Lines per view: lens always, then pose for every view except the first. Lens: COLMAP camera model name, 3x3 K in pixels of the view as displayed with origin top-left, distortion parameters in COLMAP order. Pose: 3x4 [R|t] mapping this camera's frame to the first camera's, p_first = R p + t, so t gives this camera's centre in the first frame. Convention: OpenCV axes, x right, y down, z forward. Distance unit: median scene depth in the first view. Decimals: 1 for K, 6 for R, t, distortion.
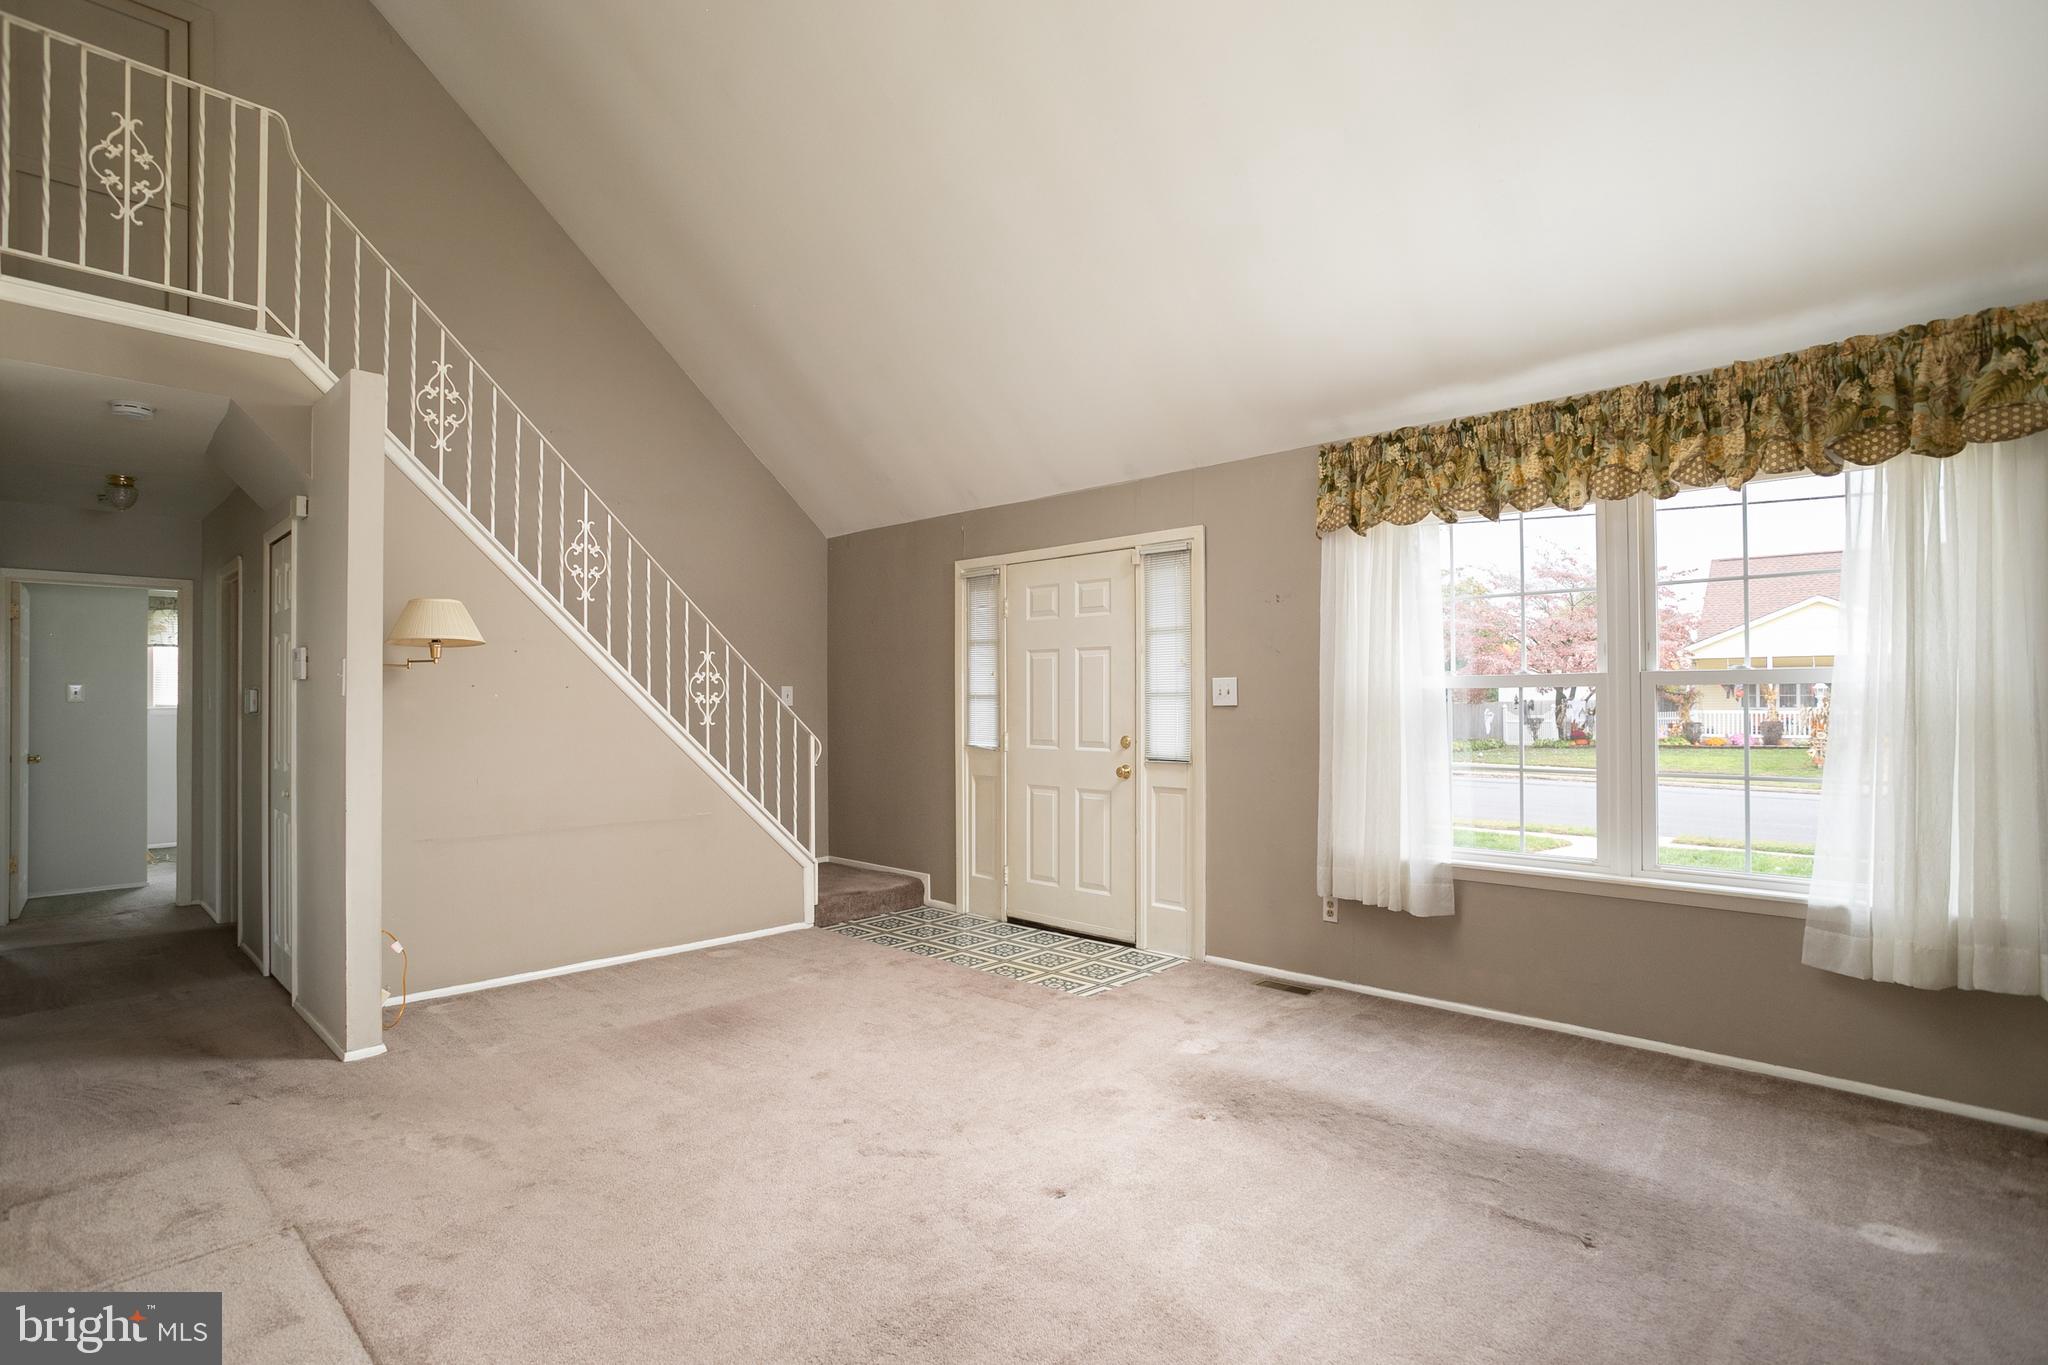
lens RADIAL K [[994.6, 0, 1018.6], [0, 994.6, 685.0], [0, 0, 1]] dist [0.001310, 0.000415]
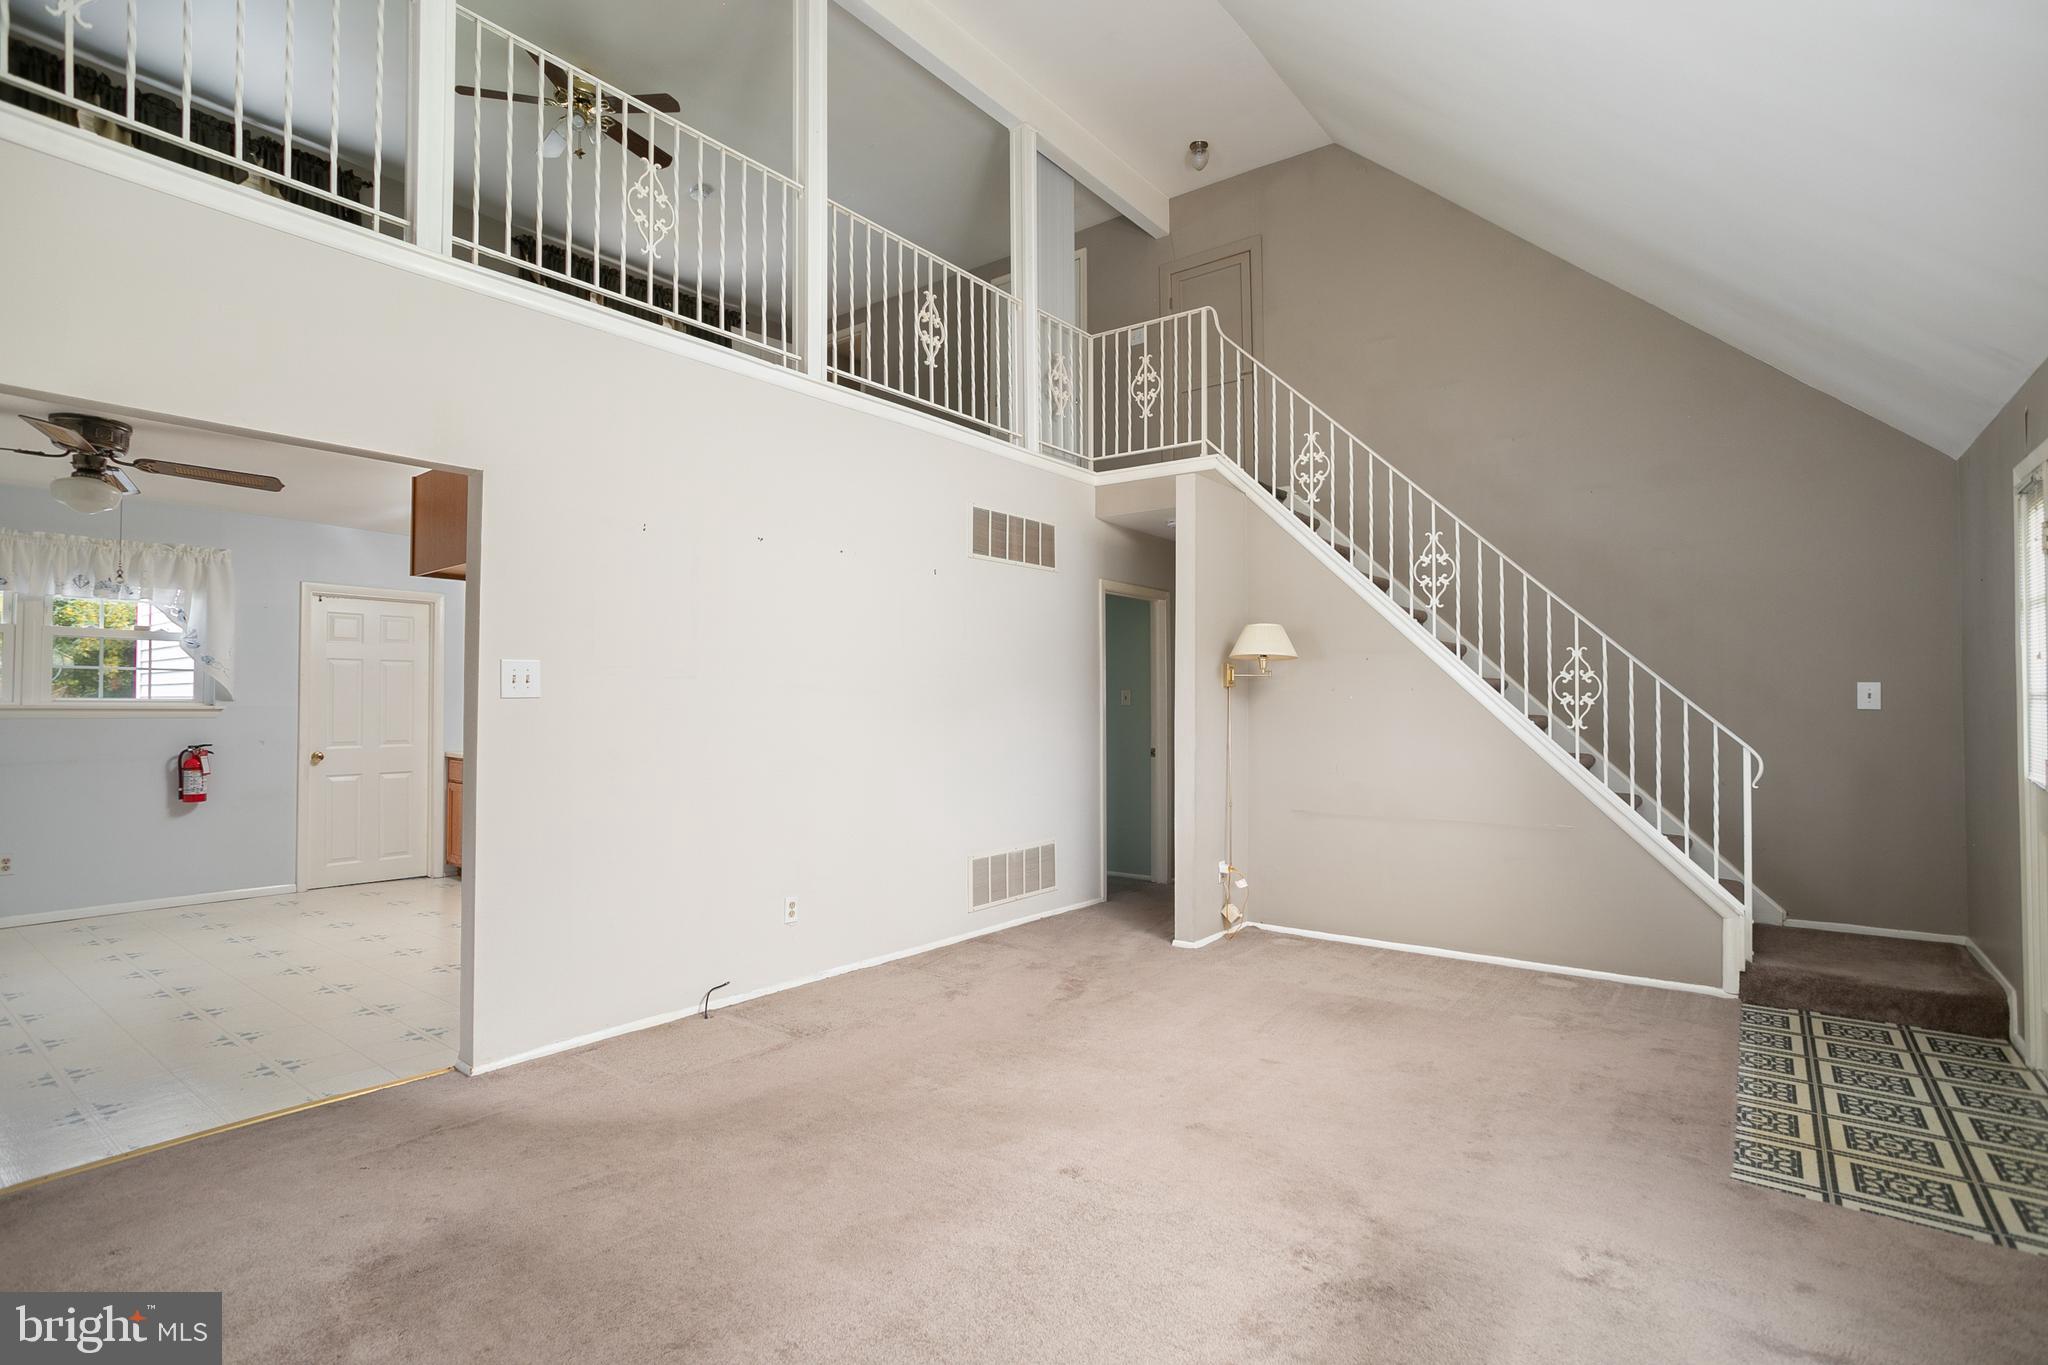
lens RADIAL K [[989.3, 0, 1025.3], [0, 989.3, 695.0], [0, 0, 1]] dist [-0.004746, 0.000402]
pose [[0.138306, -0.004981, -0.990377, 0.619300], [0.017016, 0.999852, -0.002652, 0.003916], [0.990243, -0.016485, 0.138370, 0.474386]]
